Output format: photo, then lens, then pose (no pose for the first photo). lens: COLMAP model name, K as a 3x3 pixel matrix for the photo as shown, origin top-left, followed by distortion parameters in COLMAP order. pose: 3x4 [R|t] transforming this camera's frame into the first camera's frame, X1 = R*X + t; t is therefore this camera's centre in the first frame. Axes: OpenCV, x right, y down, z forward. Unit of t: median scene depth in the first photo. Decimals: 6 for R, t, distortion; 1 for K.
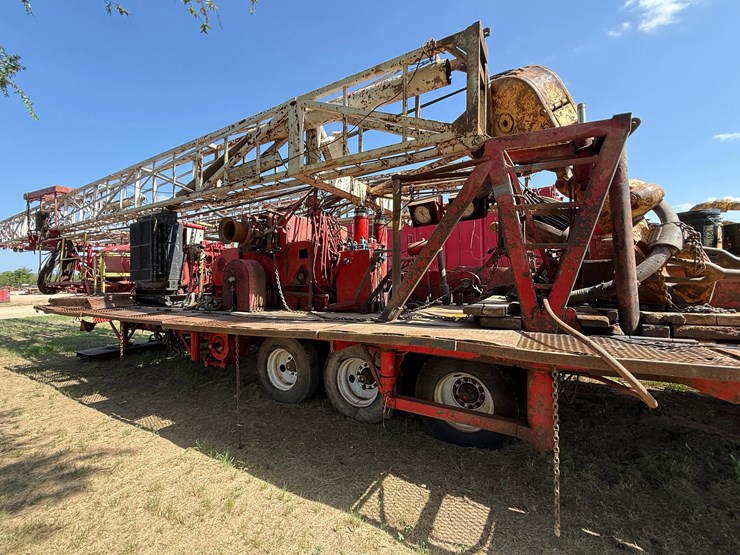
lens RADIAL K [[289.5, 0, 370.0], [0, 289.5, 277.5], [0, 0, 1]] dist [-0.000616, -0.000079]
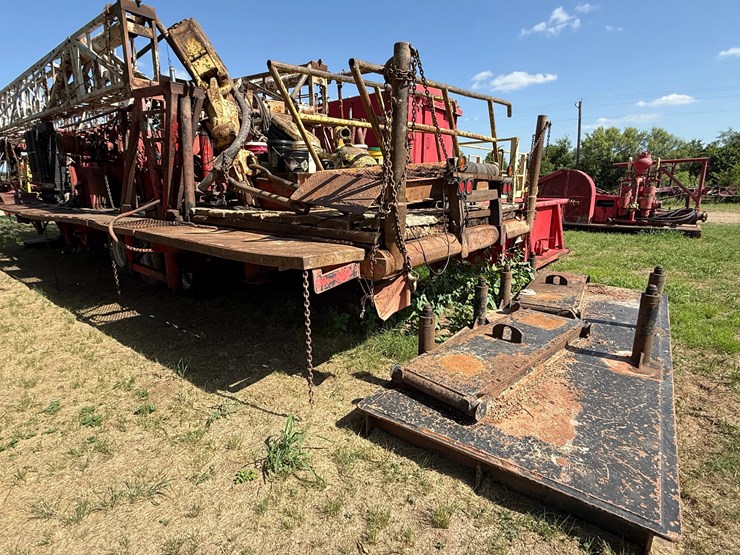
lens RADIAL K [[400.8, 0, 370.0], [0, 400.8, 277.5], [0, 0, 1]] dist [-0.001283, -0.000525]
pose [[0.982143, 0.070882, -0.174273, 1.103995], [-0.033109, 0.976974, 0.210773, 0.002859], [0.185200, -0.201239, 0.961875, -0.530266]]
